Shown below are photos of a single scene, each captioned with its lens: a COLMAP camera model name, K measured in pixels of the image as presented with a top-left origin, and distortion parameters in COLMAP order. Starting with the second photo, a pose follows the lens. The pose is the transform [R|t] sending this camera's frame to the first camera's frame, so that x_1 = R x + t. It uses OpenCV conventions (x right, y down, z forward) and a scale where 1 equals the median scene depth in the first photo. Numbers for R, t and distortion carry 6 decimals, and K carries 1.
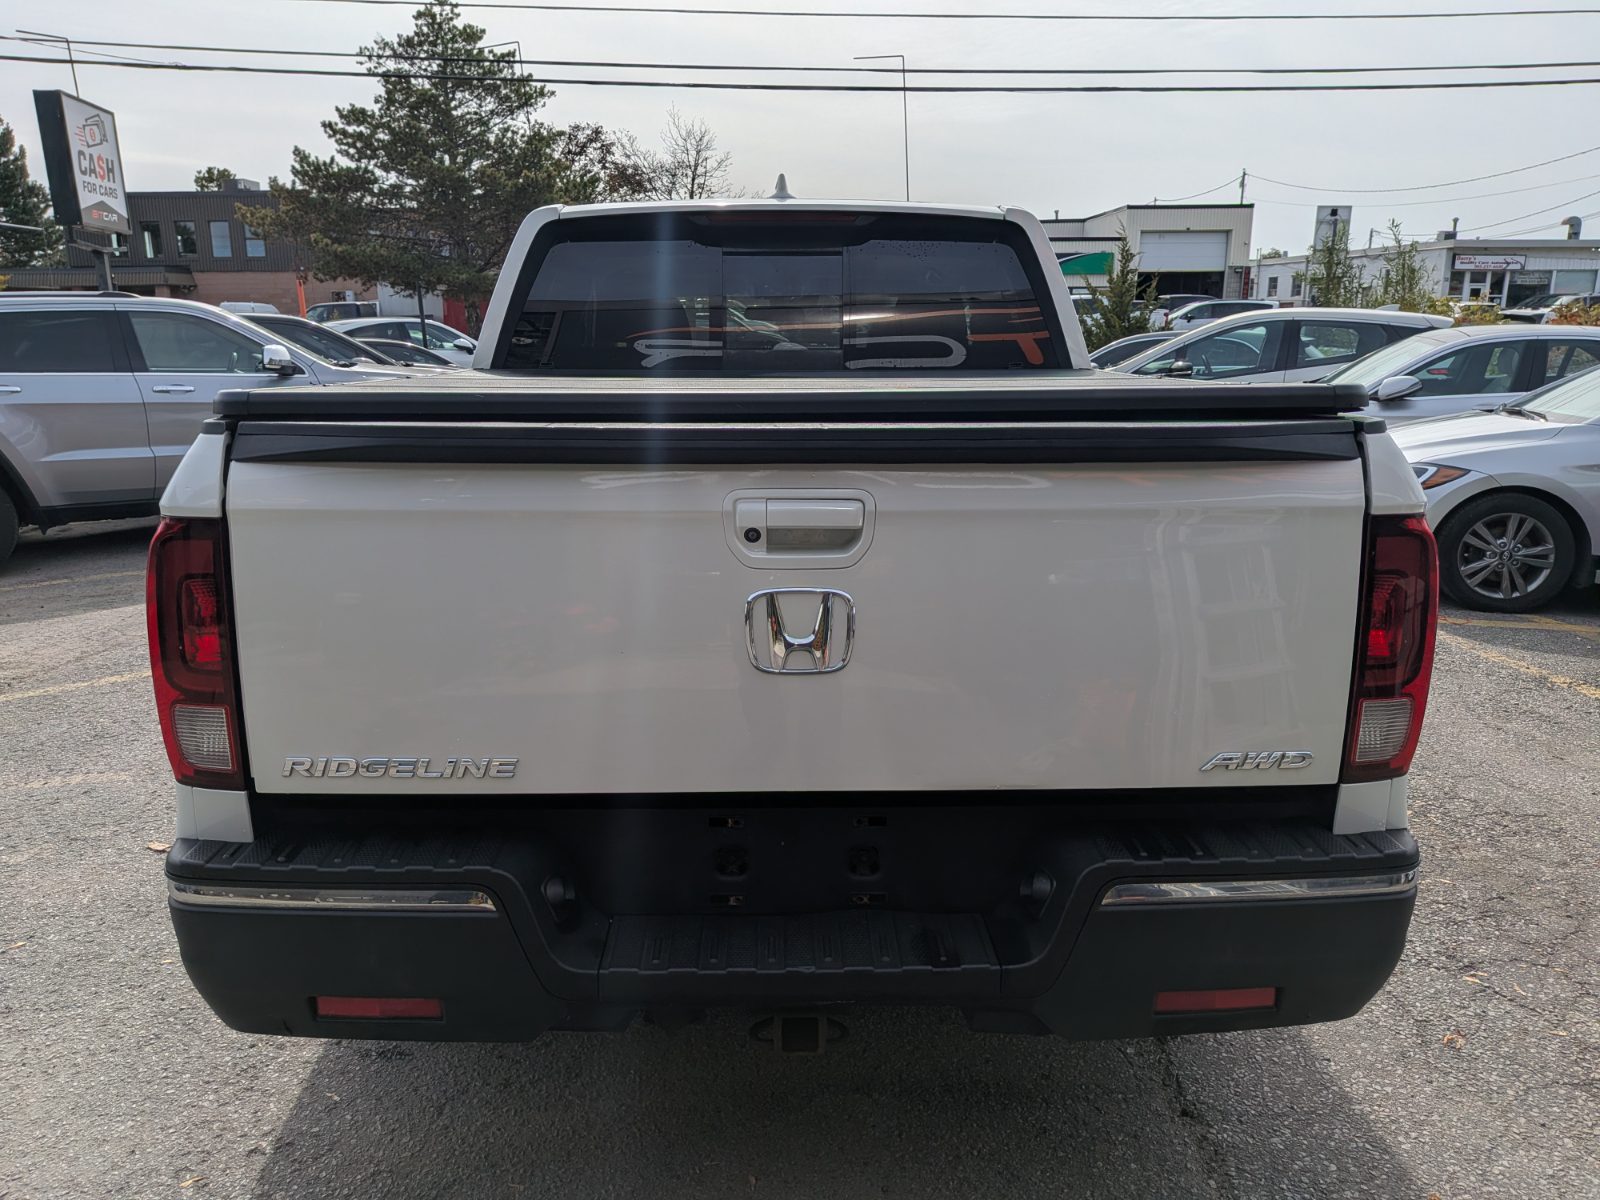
lens RADIAL K [[1168.5, 0, 795.3], [0, 1168.5, 593.3], [0, 0, 1]] dist [-0.008373, 0.000095]
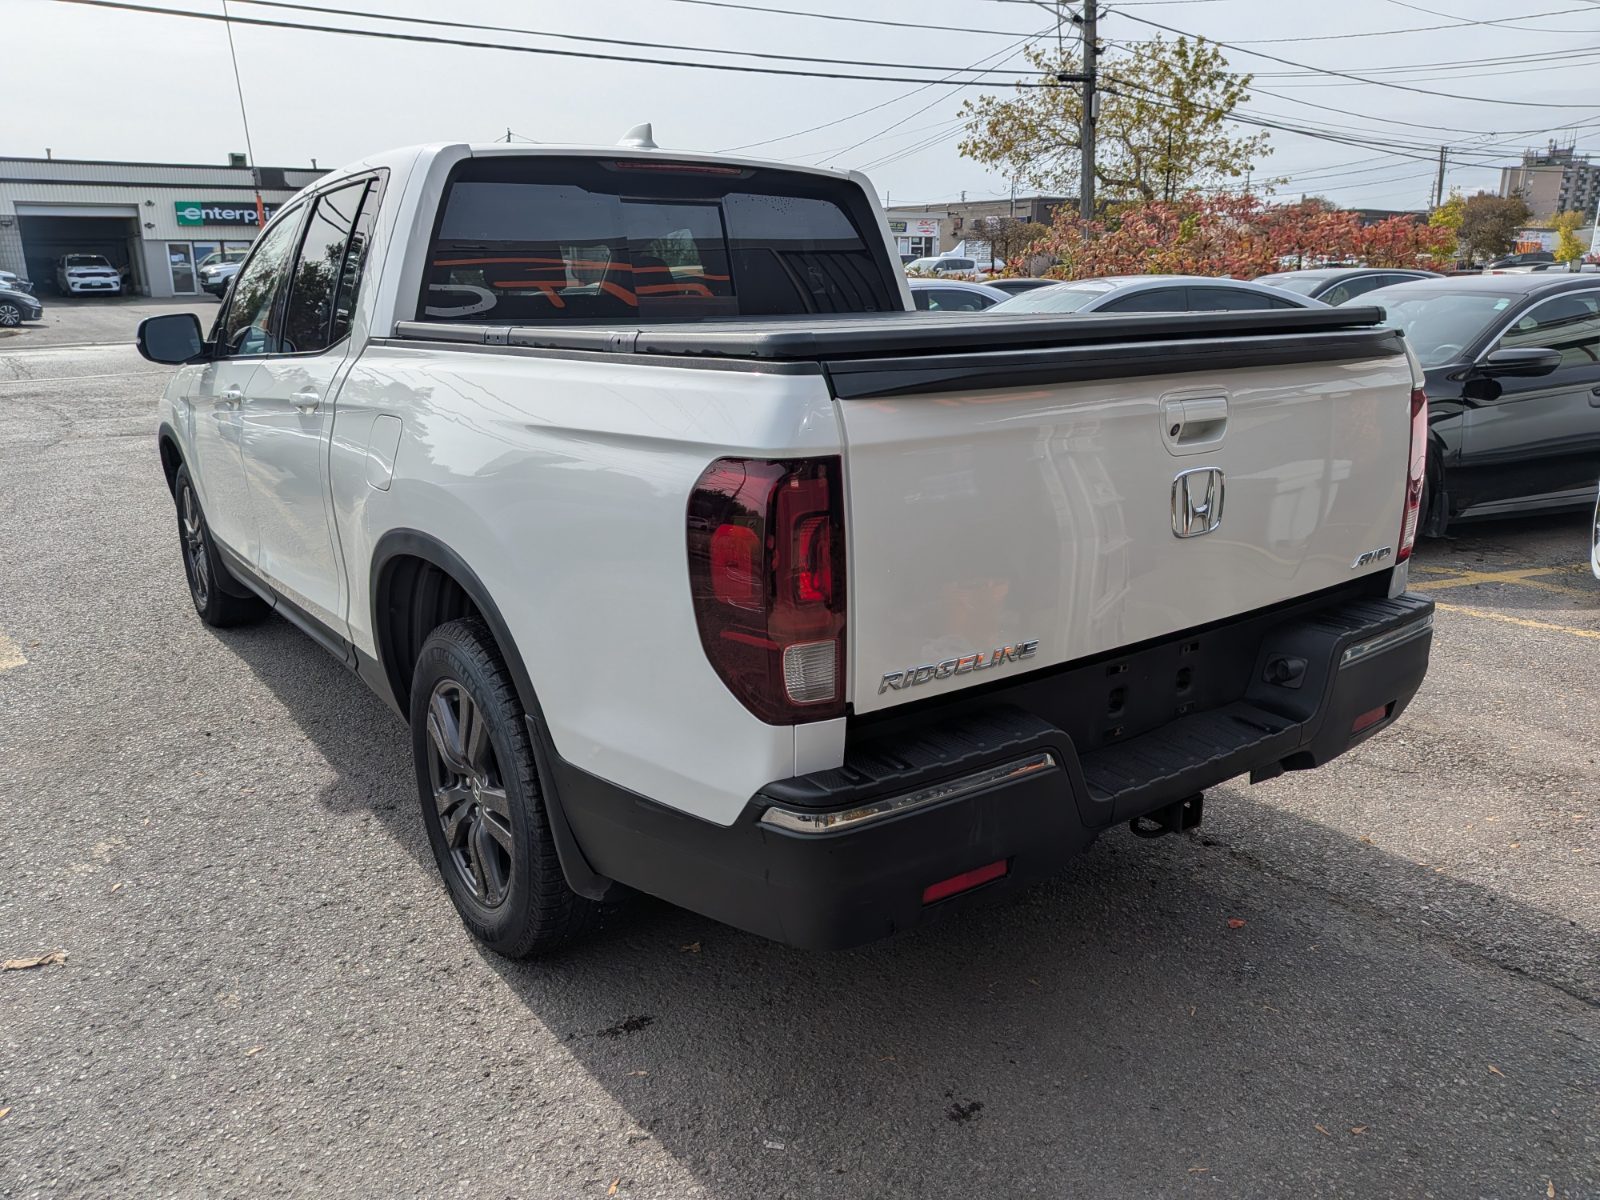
lens RADIAL K [[1186.8, 0, 785.7], [0, 1186.8, 588.7], [0, 0, 1]] dist [-0.006727, -0.012882]
pose [[0.817311, -0.144633, 0.557748, -0.337893], [0.129986, 0.989312, 0.066066, -0.005802], [-0.561343, 0.018503, 0.827377, 0.049043]]
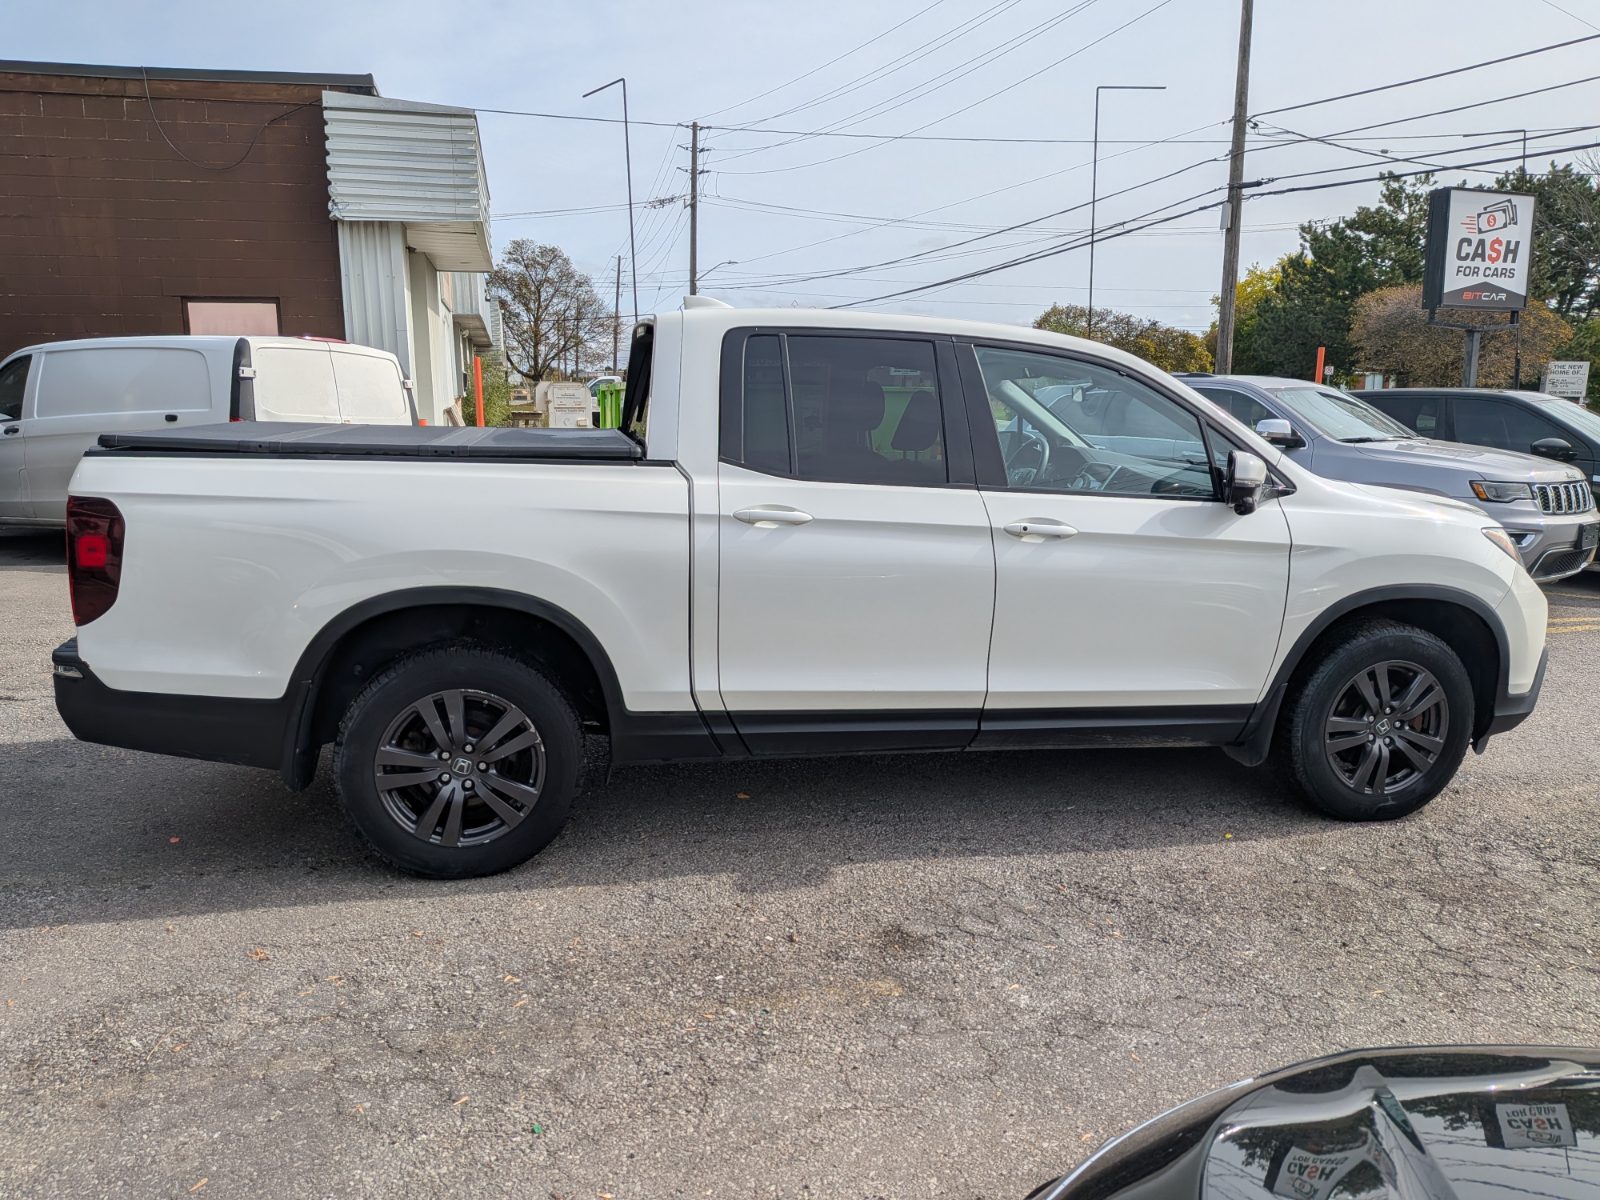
lens RADIAL K [[1152.2, 0, 789.9], [0, 1152.2, 576.3], [0, 0, 1]] dist [0.025418, -0.005717]
pose [[0.171659, 0.157944, -0.972413, 0.864660], [-0.227912, 0.966654, 0.116775, -0.143394], [0.958431, 0.201579, 0.201932, 0.573752]]
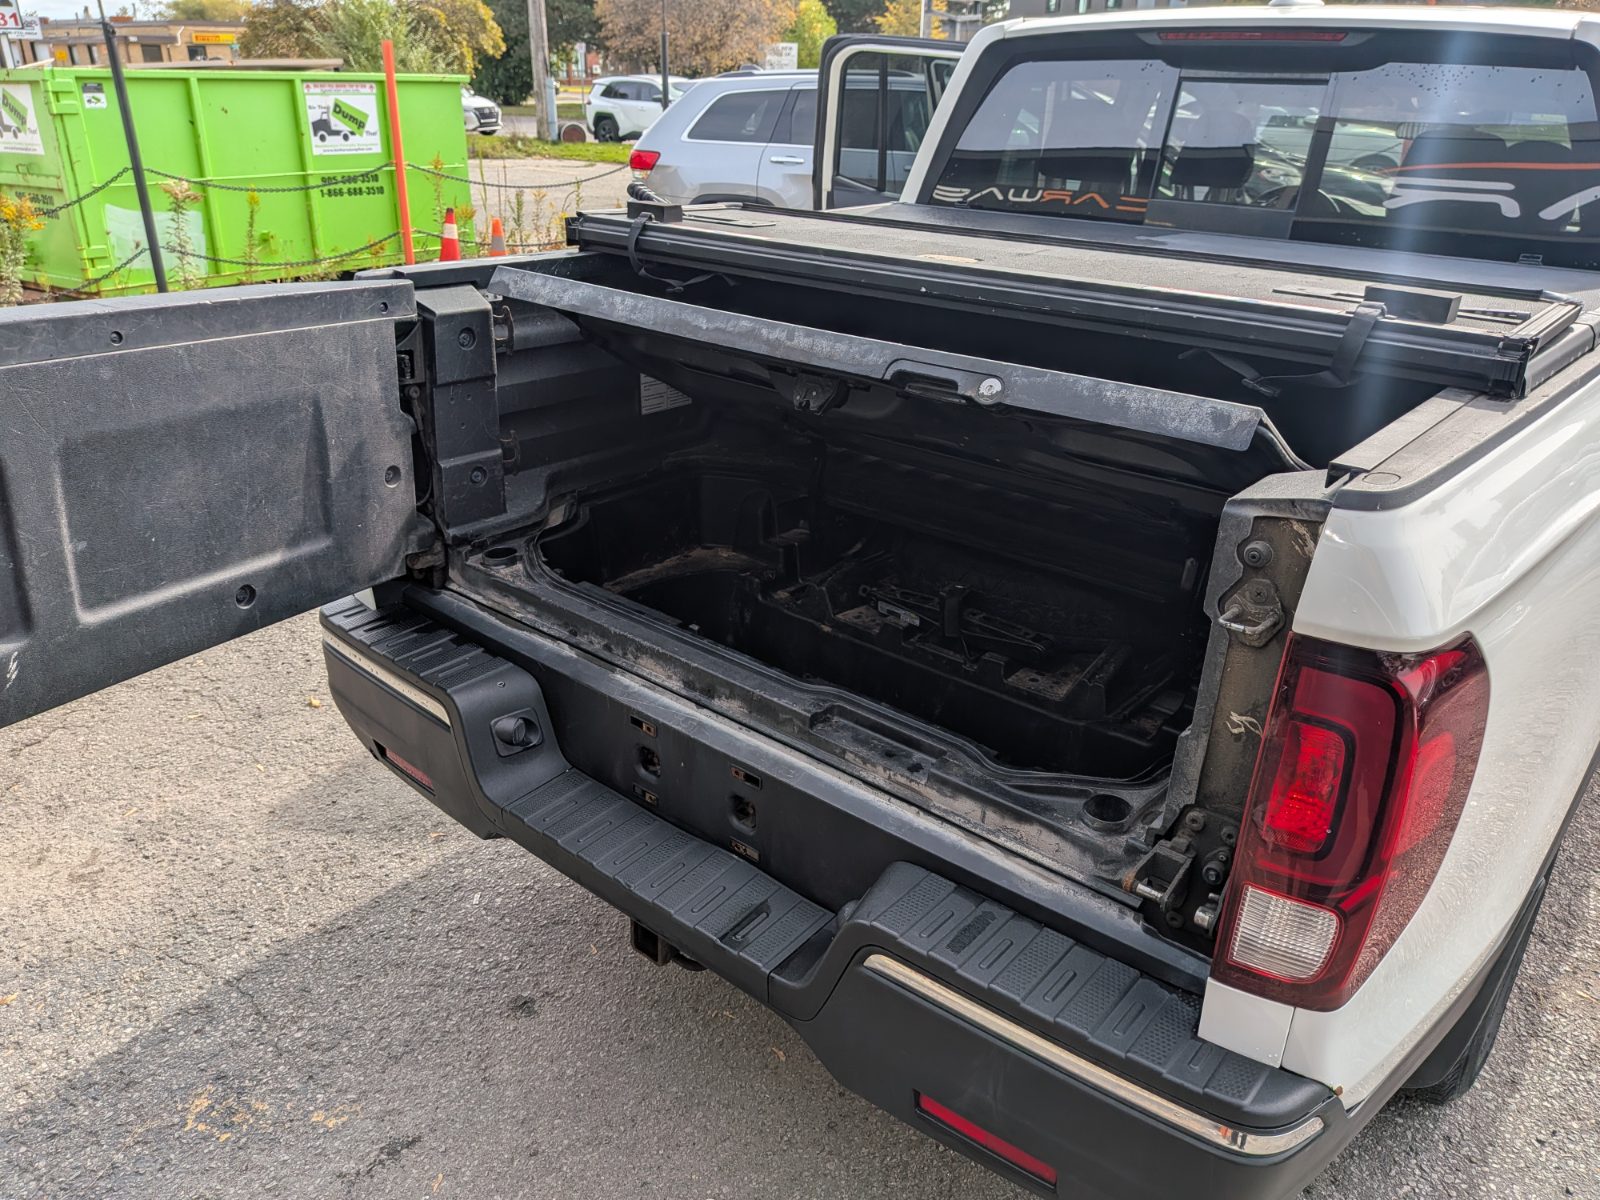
lens RADIAL K [[1186.8, 0, 785.7], [0, 1186.8, 588.7], [0, 0, 1]] dist [-0.006727, -0.012882]
pose [[0.745977, 0.276057, -0.606061, 0.205700], [-0.164202, 0.958187, 0.234339, -0.059392], [0.645411, -0.075295, 0.760115, 0.098697]]
